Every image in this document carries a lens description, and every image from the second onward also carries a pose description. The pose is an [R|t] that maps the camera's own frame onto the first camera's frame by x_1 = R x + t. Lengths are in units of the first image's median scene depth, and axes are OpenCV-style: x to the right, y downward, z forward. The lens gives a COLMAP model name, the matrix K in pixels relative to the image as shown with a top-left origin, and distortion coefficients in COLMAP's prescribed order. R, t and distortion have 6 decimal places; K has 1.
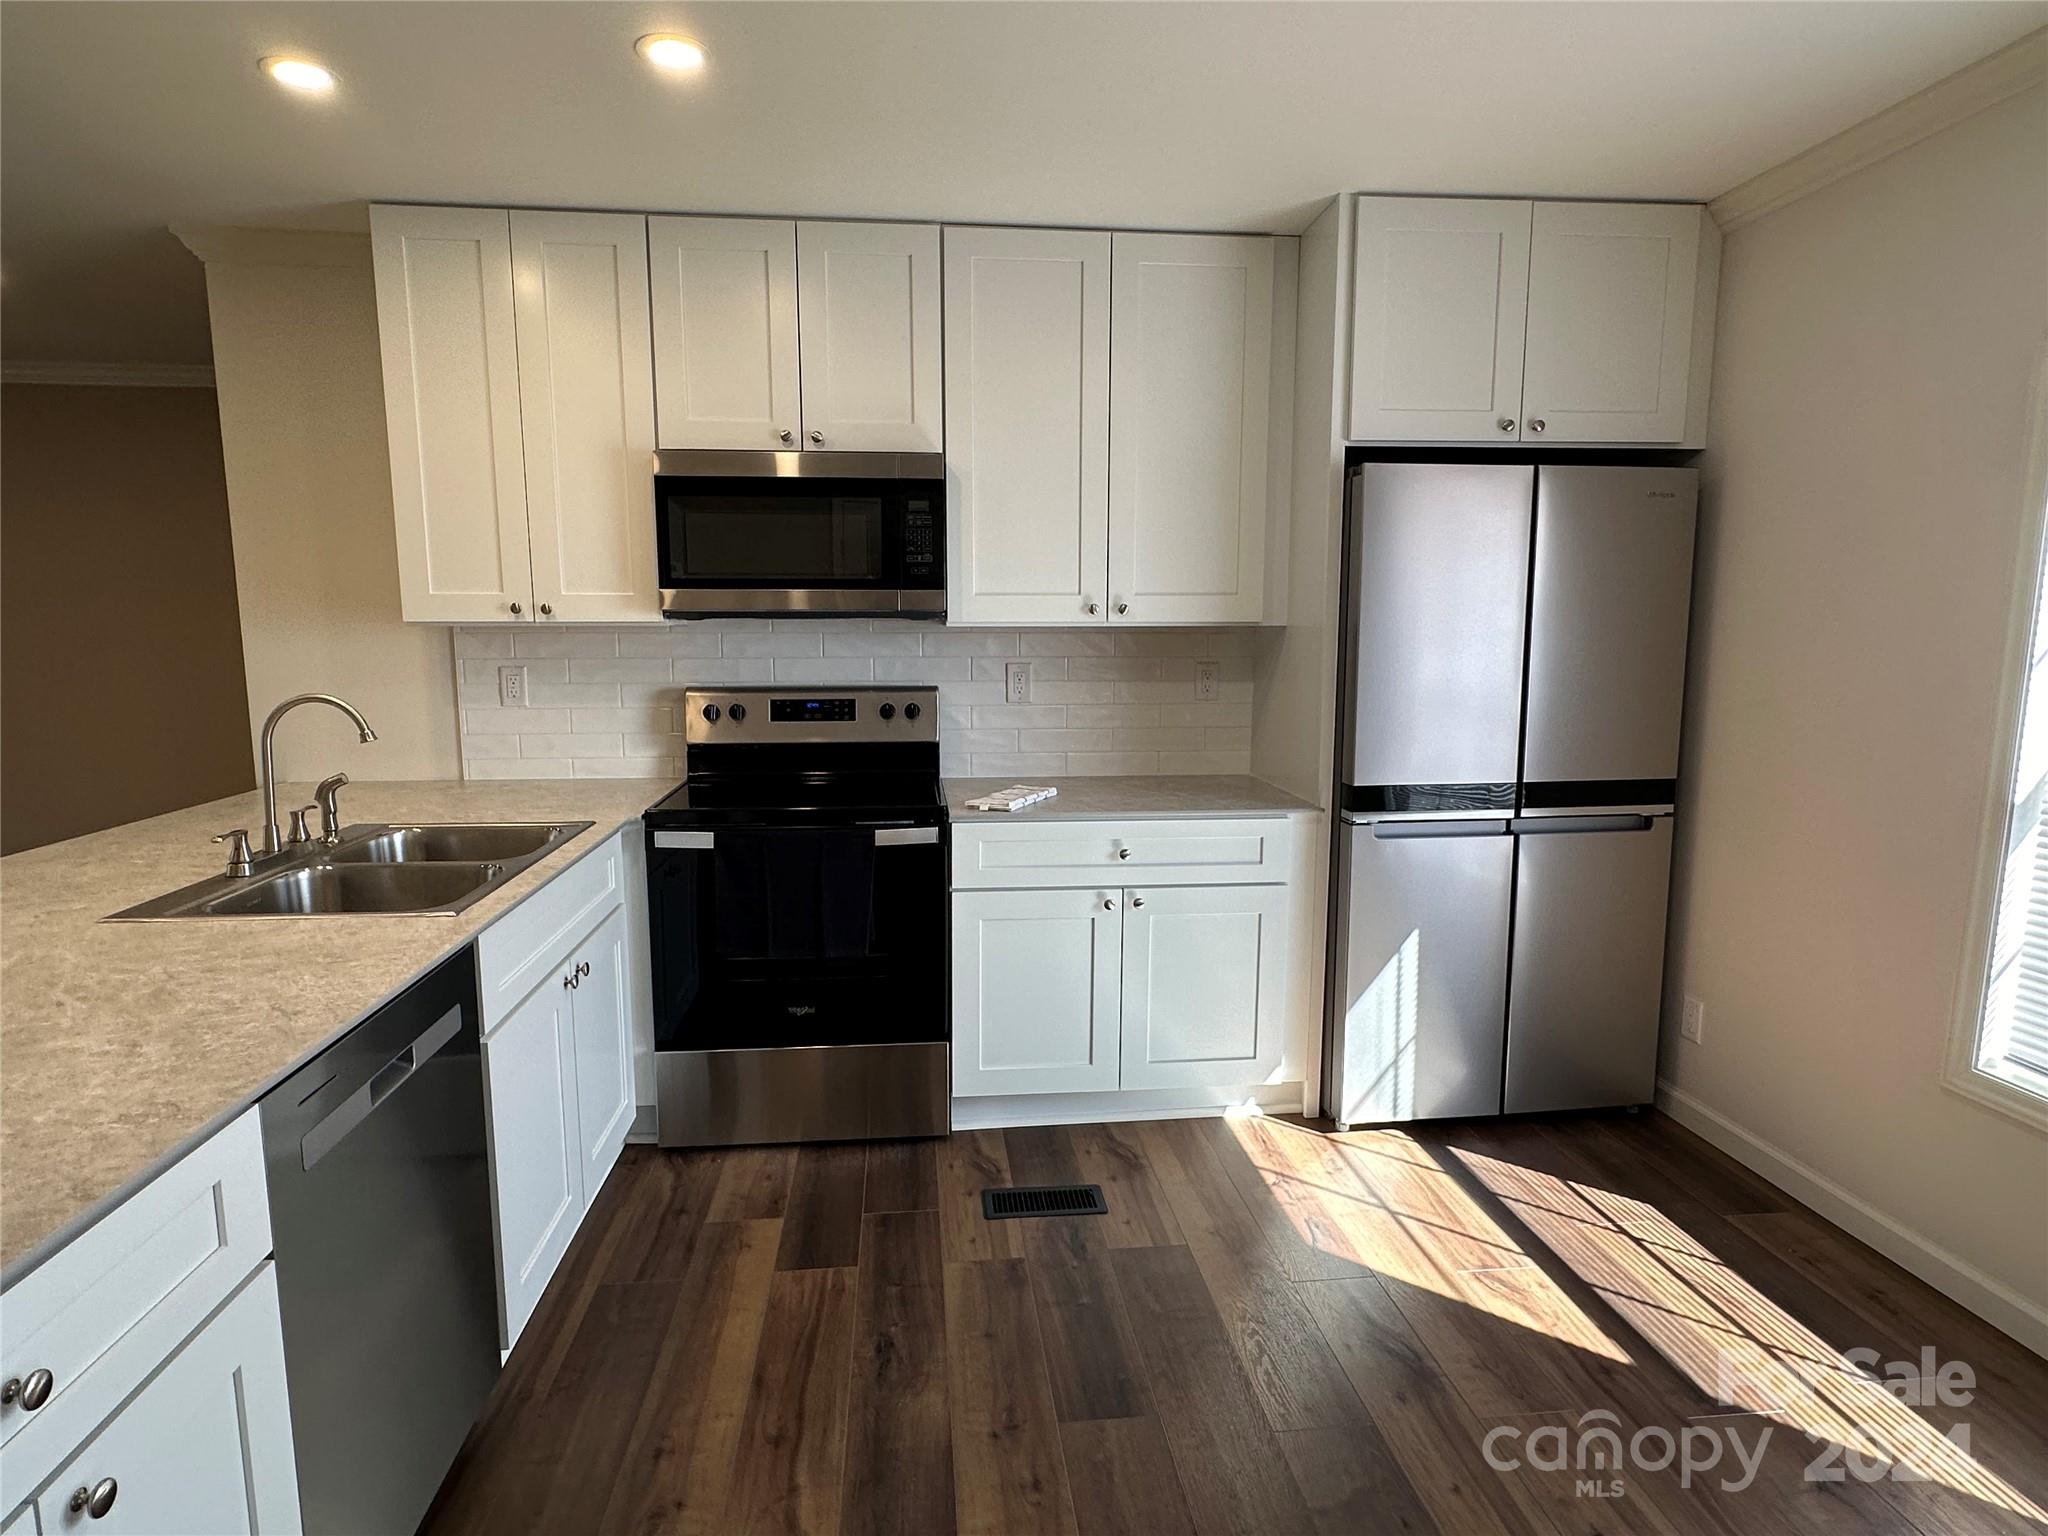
lens RADIAL K [[1098.2, 0, 1017.4], [0, 1098.2, 774.1], [0, 0, 1]] dist [0.001982, -0.001516]
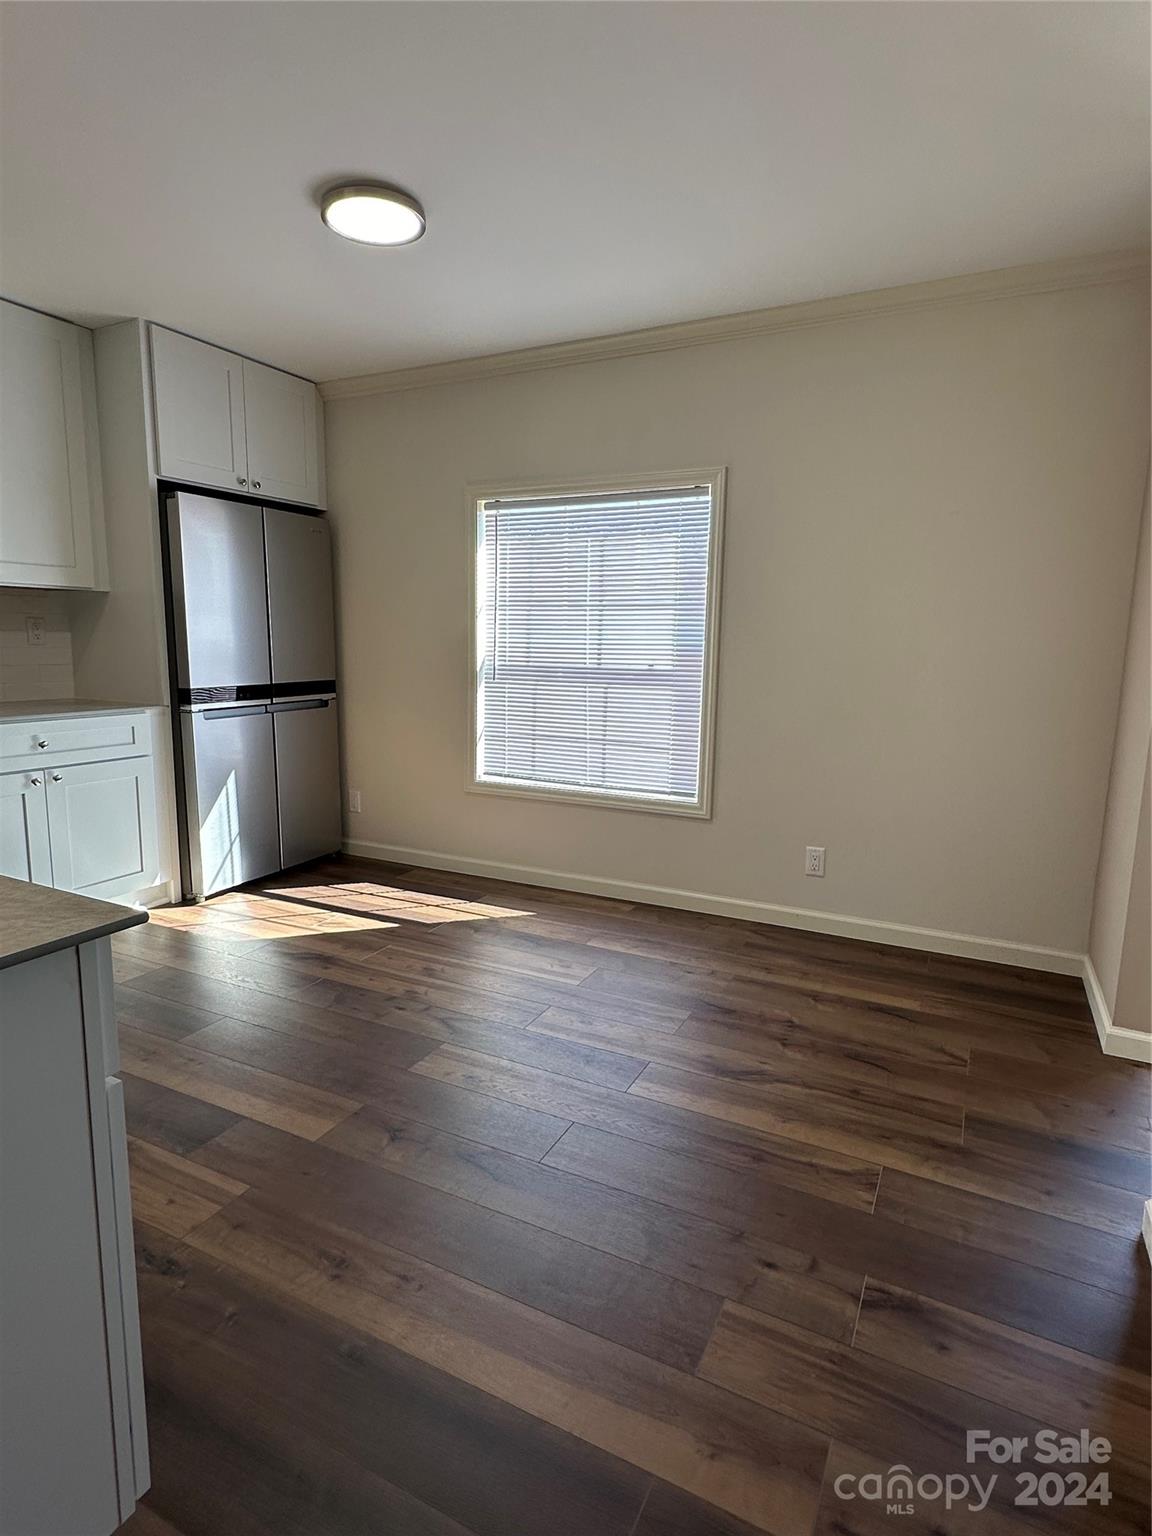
lens RADIAL K [[823.7, 0, 573.7], [0, 823.7, 765.0], [0, 0, 1]] dist [0.001982, -0.001516]
pose [[0.535993, -0.121004, 0.835505, -0.434688], [0.100619, 0.991777, 0.079087, 0.084760], [-0.838205, 0.041678, 0.543761, -0.154303]]
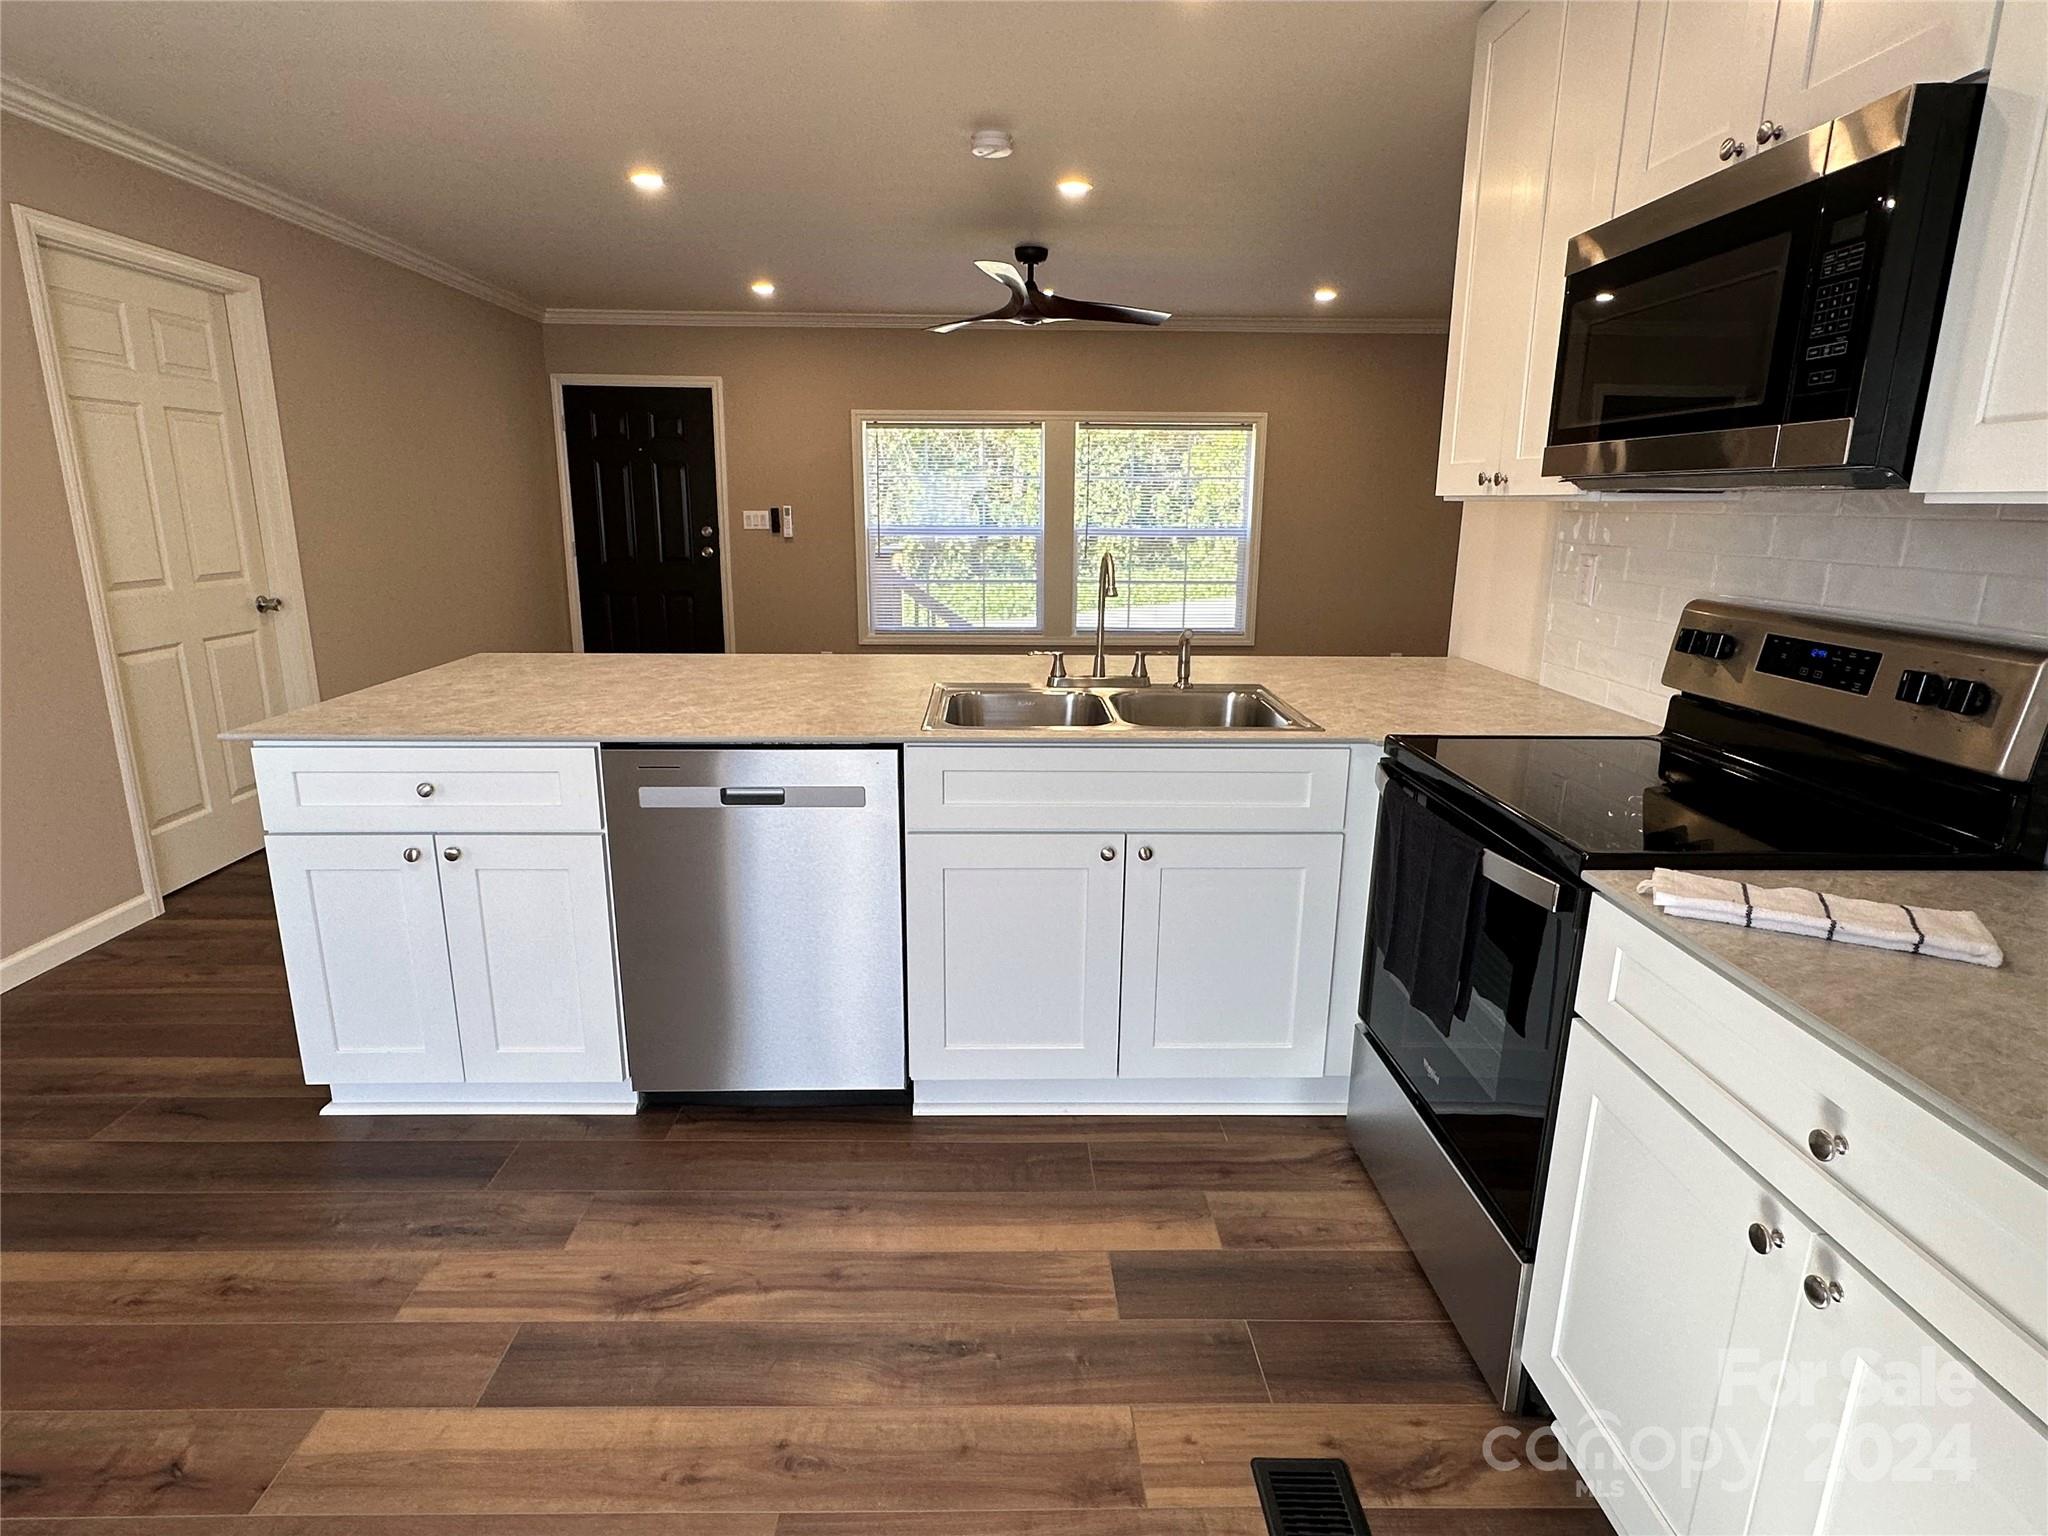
lens RADIAL K [[1098.2, 0, 1014.9], [0, 1098.2, 777.3], [0, 0, 1]] dist [0.001982, -0.001516]
pose [[-0.074197, 0.244056, -0.966919, 0.443181], [-0.148647, 0.956053, 0.252720, -0.095694], [0.986103, 0.162480, -0.034658, 0.742446]]
